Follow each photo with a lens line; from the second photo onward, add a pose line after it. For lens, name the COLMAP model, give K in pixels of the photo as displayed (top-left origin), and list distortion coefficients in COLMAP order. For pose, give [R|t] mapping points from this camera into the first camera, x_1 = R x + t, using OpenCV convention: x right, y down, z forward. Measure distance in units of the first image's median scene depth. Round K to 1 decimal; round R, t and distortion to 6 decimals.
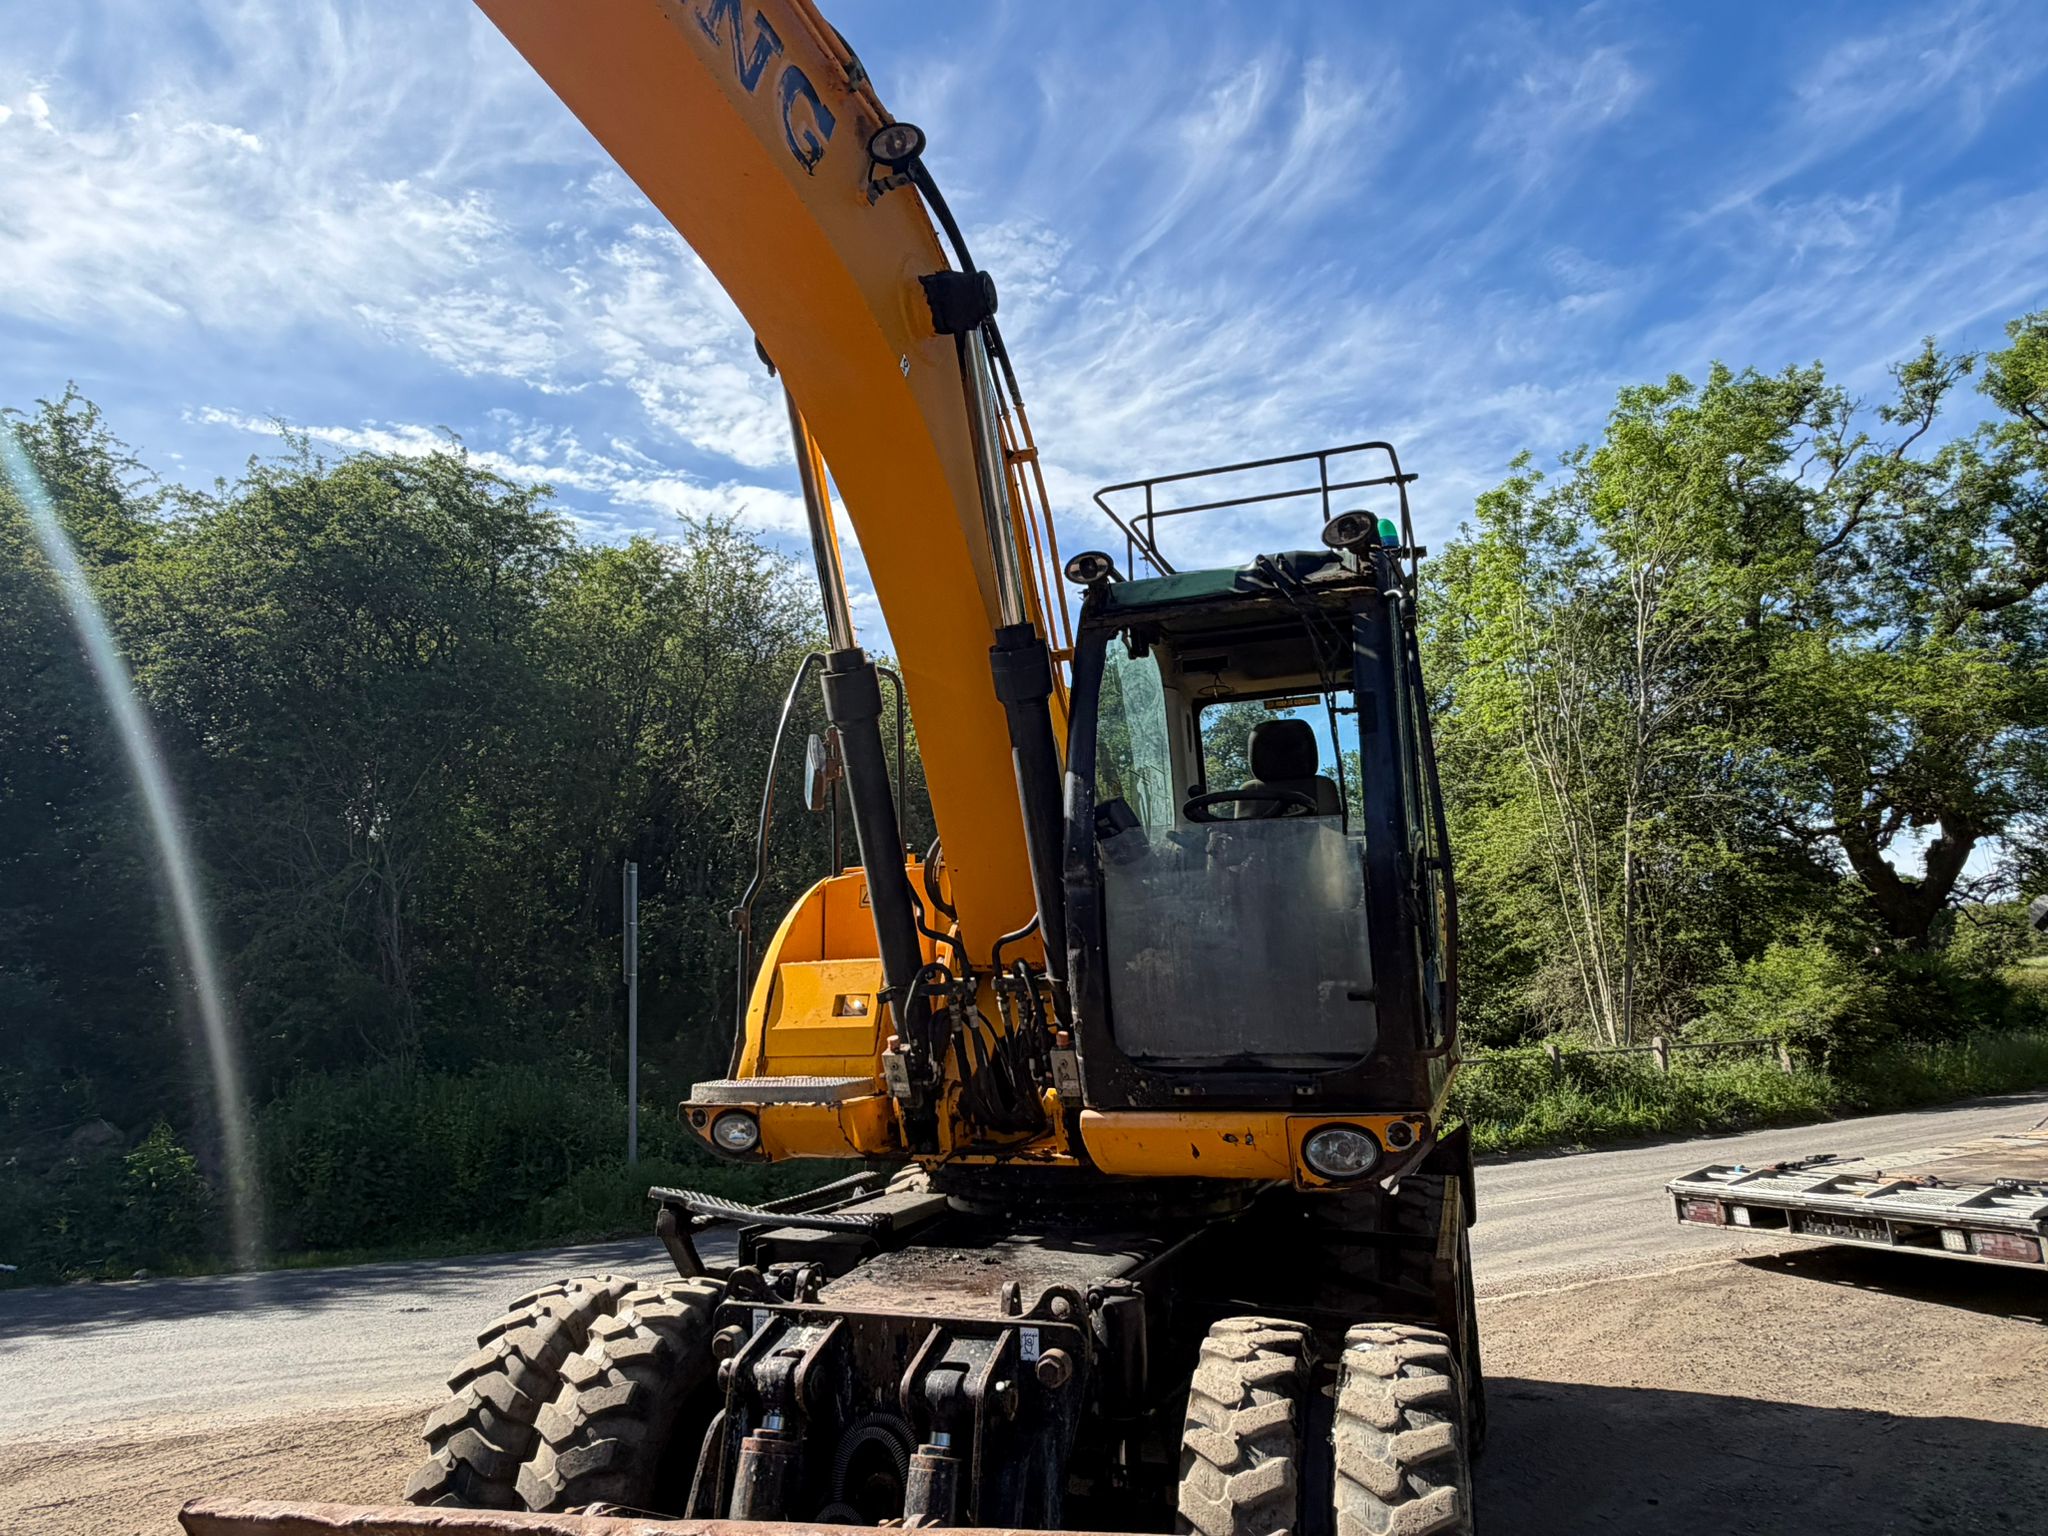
lens RADIAL K [[1276.7, 0, 1040.1], [0, 1276.7, 770.1], [0, 0, 1]] dist [0.001919, 0.000639]
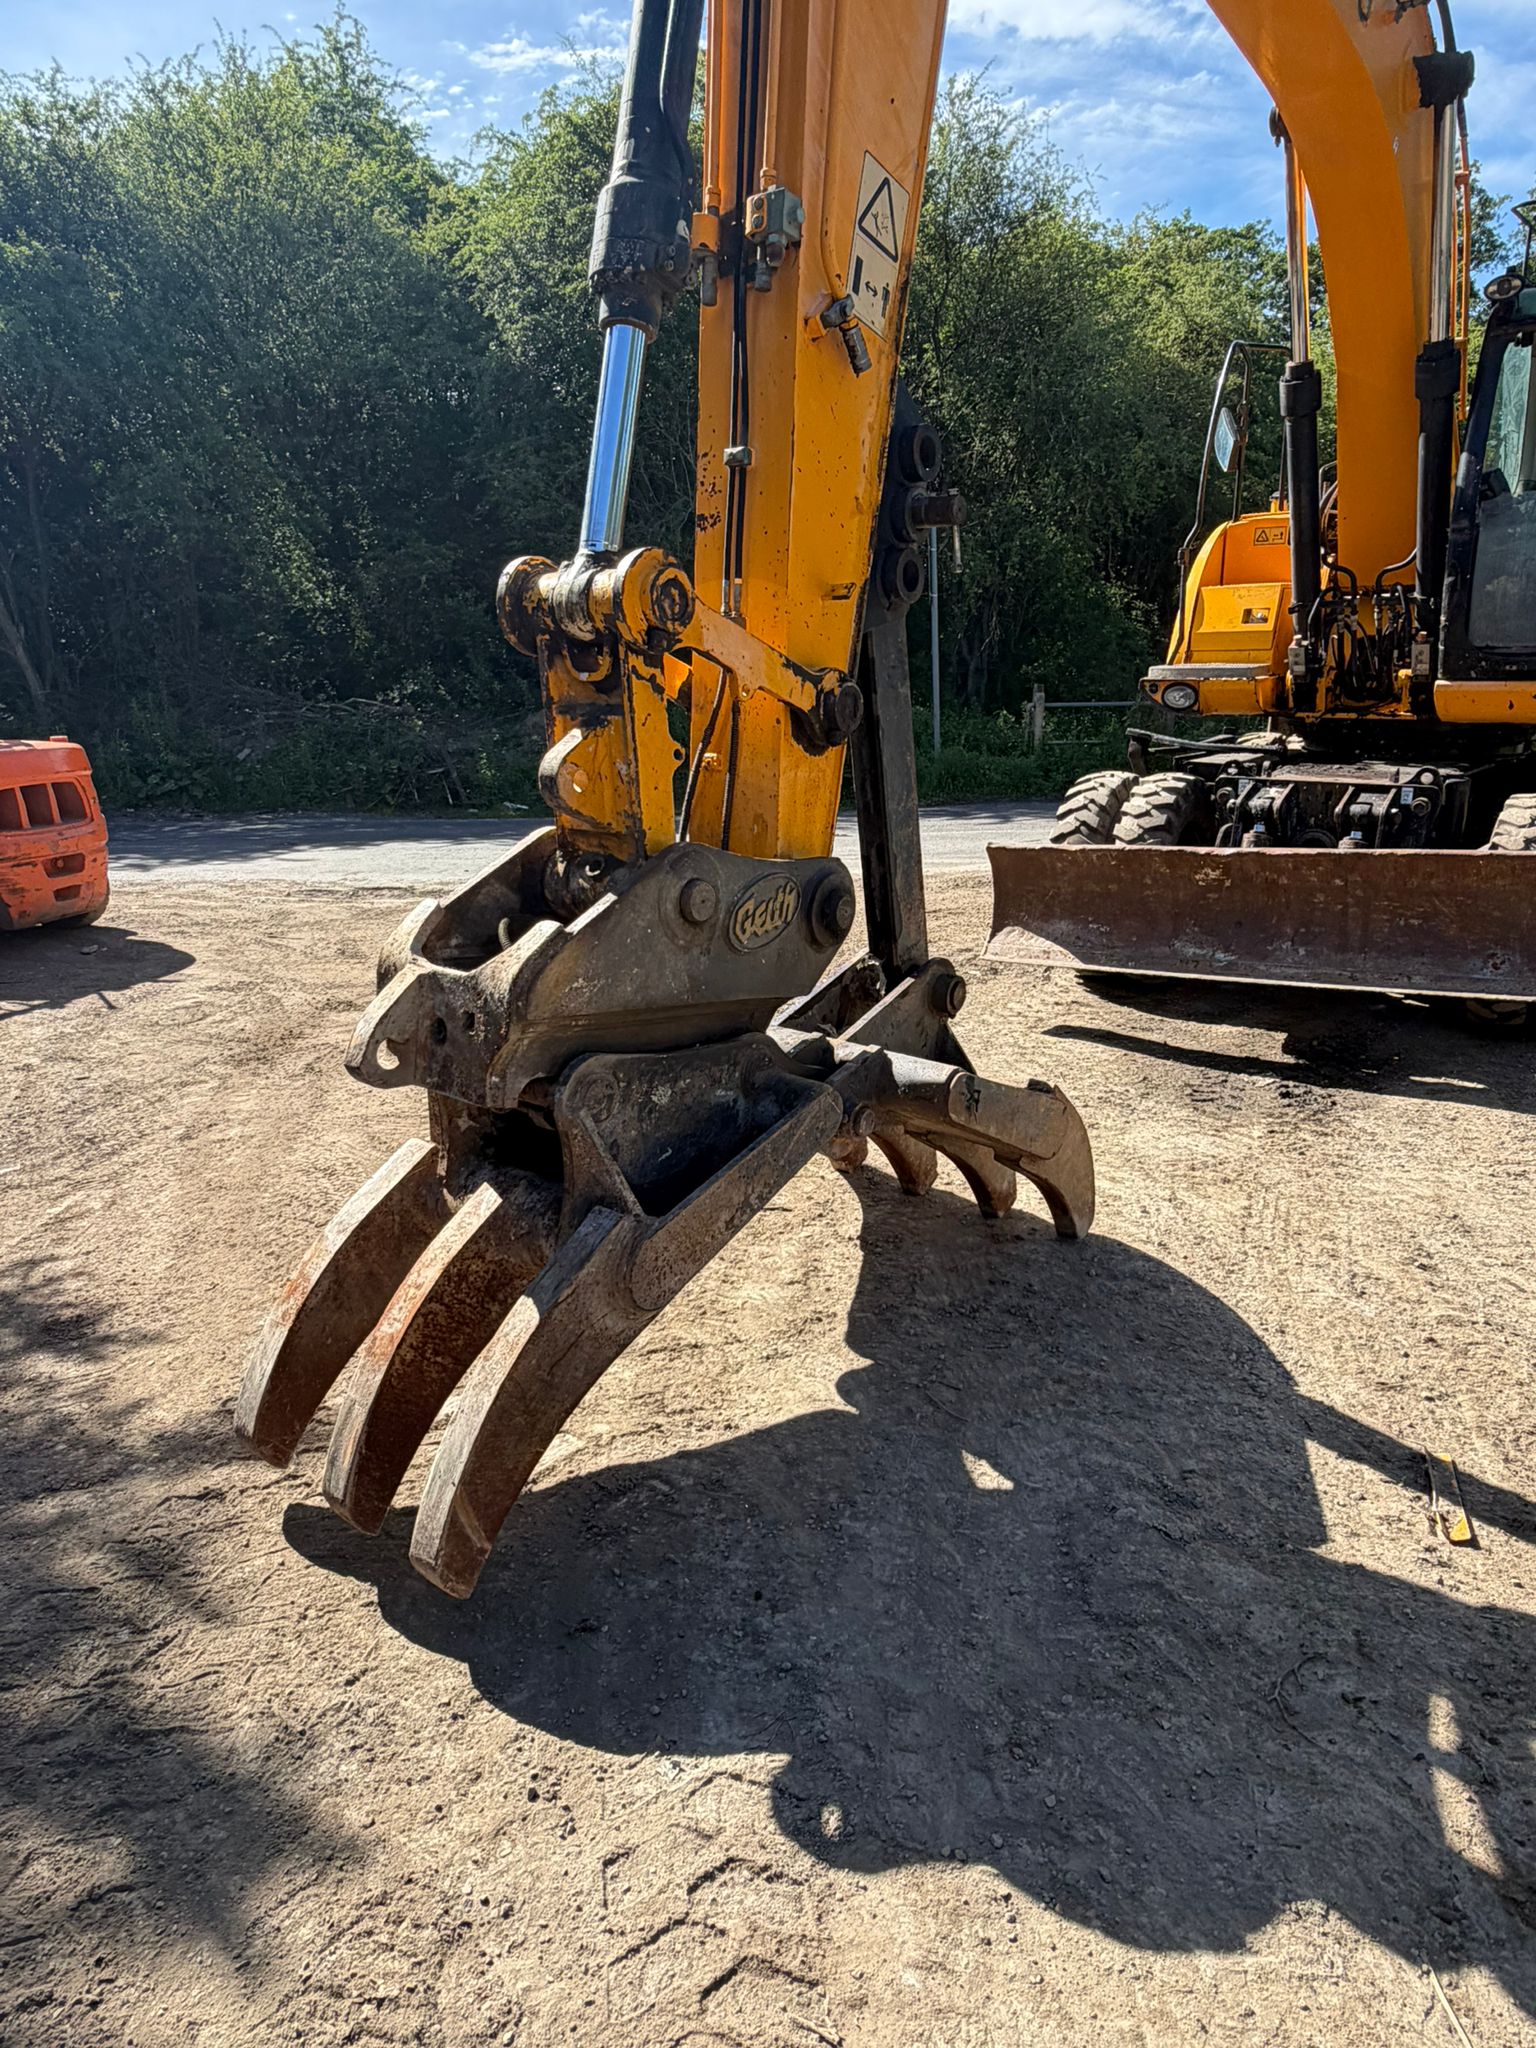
lens RADIAL K [[1276.7, 0, 768.0], [0, 1276.7, 1024.0], [0, 0, 1]] dist [0.001919, 0.000639]
pose [[0.947032, 0.095533, -0.306602, -0.204986], [0.058329, 0.887677, 0.456758, -0.122586], [0.315799, -0.450448, 0.835085, -0.731744]]
